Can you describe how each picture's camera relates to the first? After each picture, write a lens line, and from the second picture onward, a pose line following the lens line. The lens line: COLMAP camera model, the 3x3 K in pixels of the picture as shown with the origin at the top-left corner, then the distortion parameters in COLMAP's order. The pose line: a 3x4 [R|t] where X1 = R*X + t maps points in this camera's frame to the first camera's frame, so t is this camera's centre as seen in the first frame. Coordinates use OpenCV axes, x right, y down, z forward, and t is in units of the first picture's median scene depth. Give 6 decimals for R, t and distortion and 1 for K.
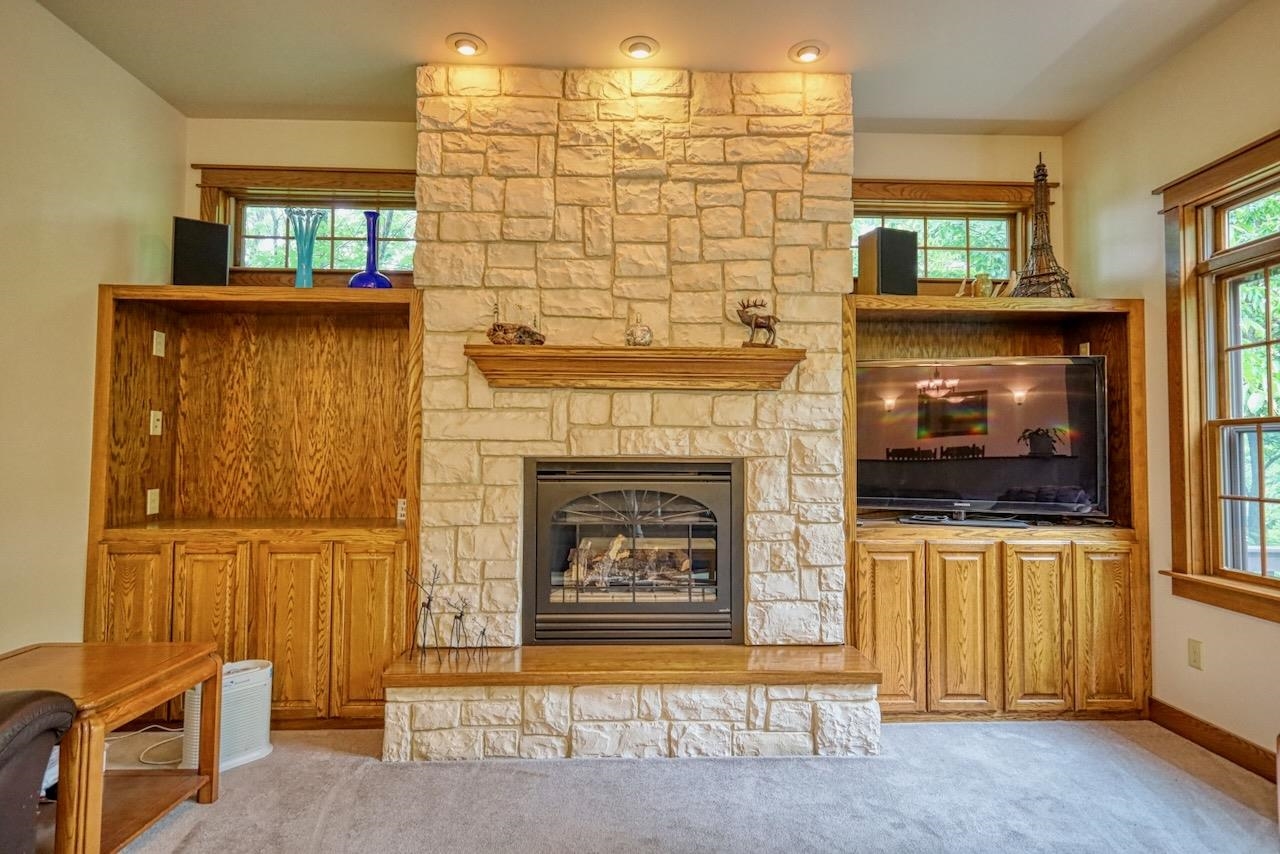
lens RADIAL K [[690.6, 0, 644.9], [0, 690.6, 427.1], [0, 0, 1]] dist [0.007390, -0.001288]
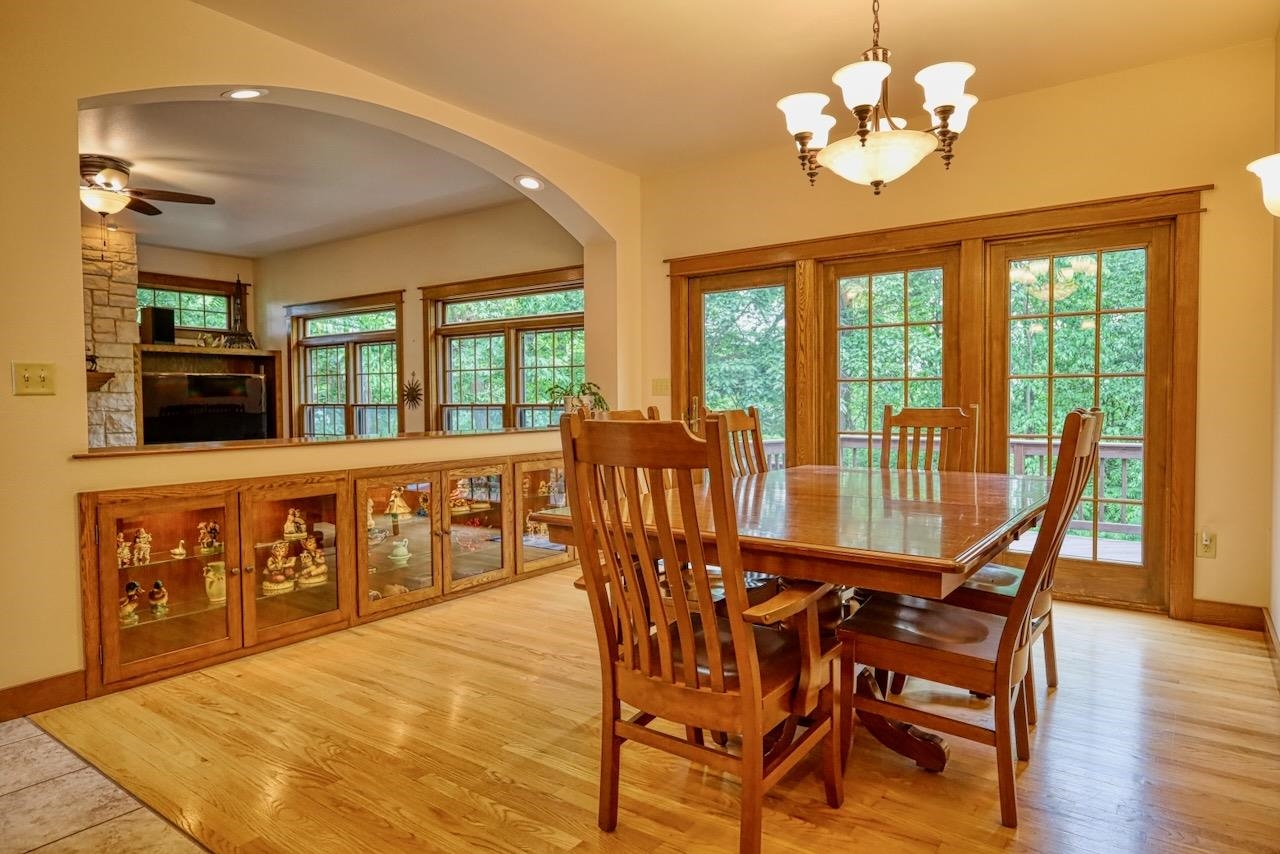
lens RADIAL K [[759.2, 0, 642.6], [0, 759.2, 426.1], [0, 0, 1]] dist [-0.003424, 0.004663]
pose [[0.620384, -0.038056, 0.783375, -0.551473], [-0.018911, 0.997806, 0.063449, -0.121963], [-0.784070, -0.054177, 0.618303, -1.594102]]
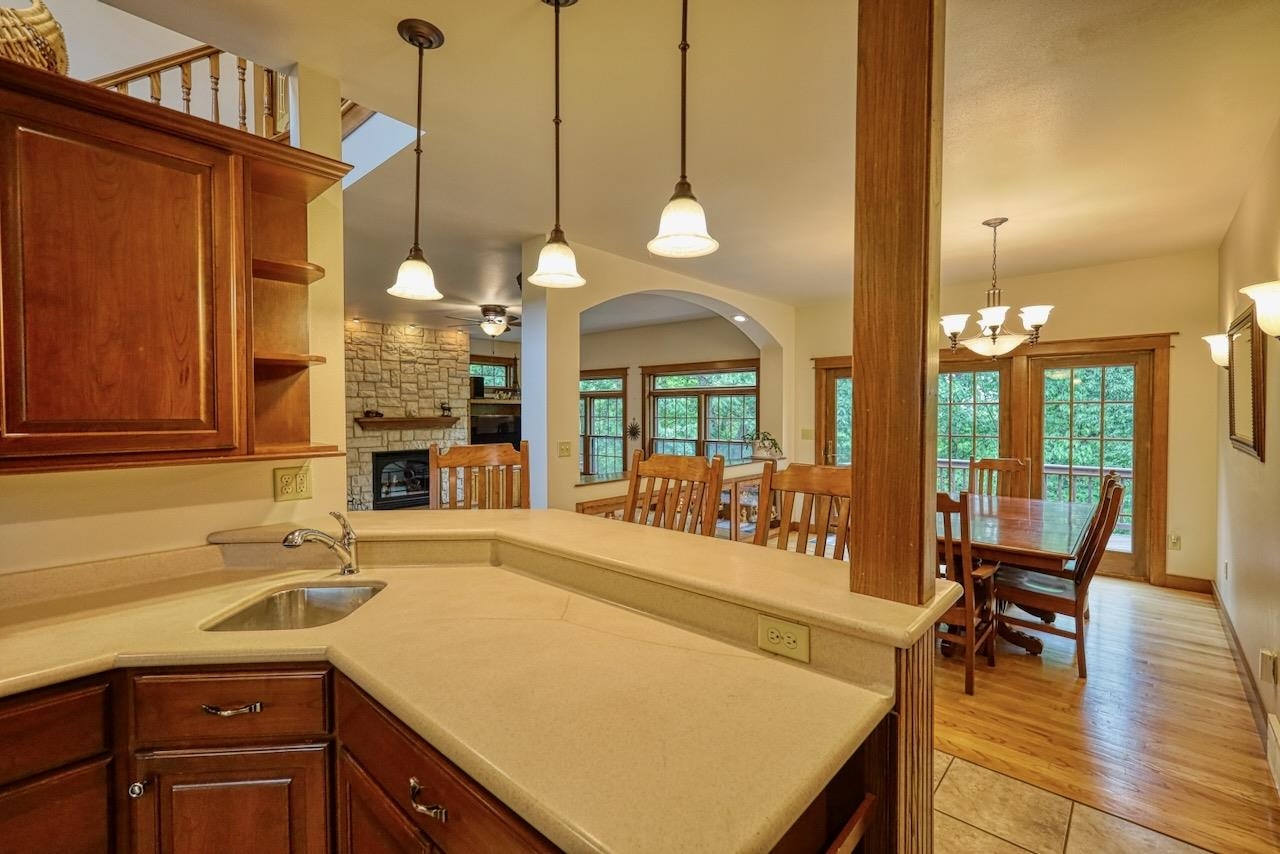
lens RADIAL K [[555.1, 0, 642.6], [0, 555.1, 425.4], [0, 0, 1]] dist [0.004141, -0.000564]
pose [[0.698563, -0.023986, 0.715147, -1.091910], [-0.021233, 0.998303, 0.054224, -0.232974], [-0.715234, -0.053063, 0.696868, -1.567977]]
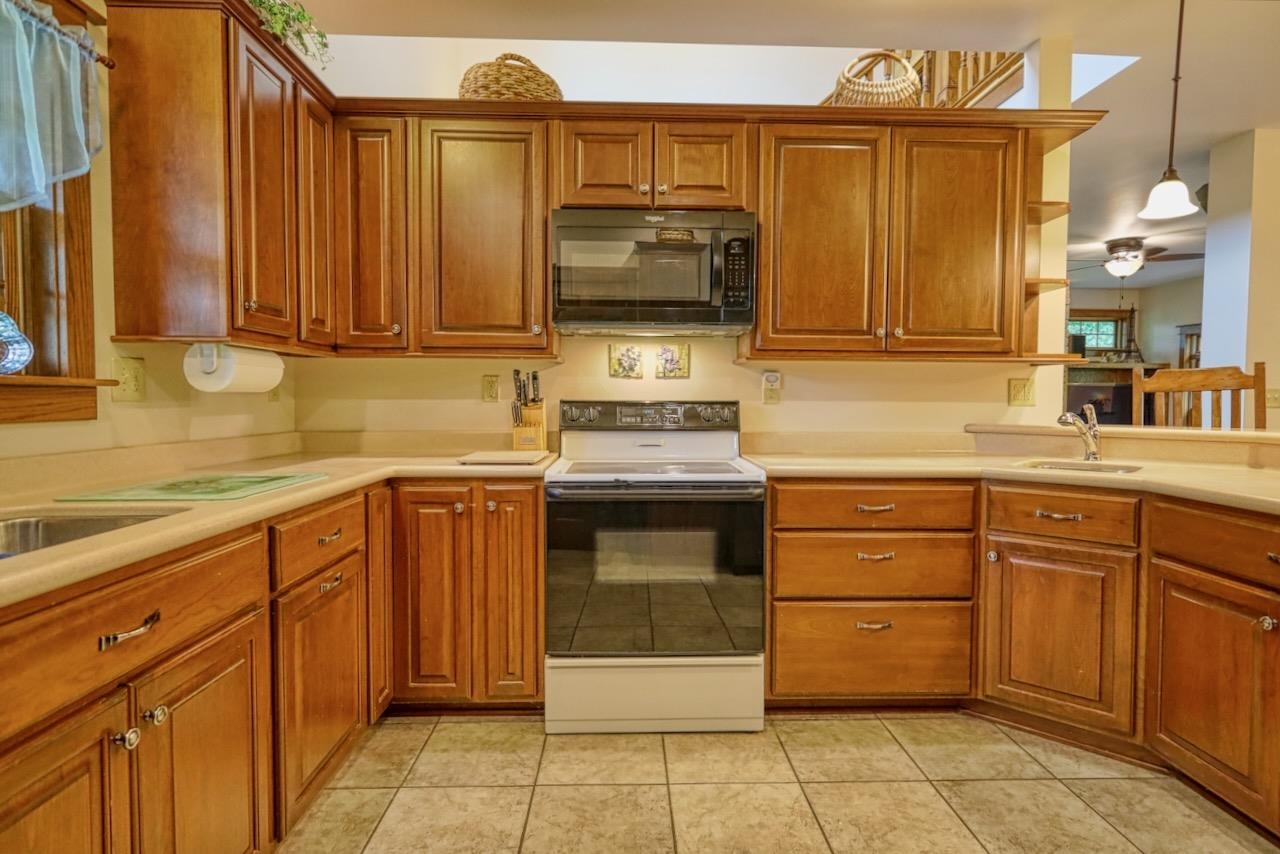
lens RADIAL K [[662.7, 0, 641.7], [0, 662.7, 421.9], [0, 0, 1]] dist [0.001533, 0.000452]
pose [[0.999939, 0.000105, -0.011067, -1.426350], [0.000701, 0.997349, 0.072767, -0.151313], [0.011046, -0.072771, 0.997288, -1.761168]]
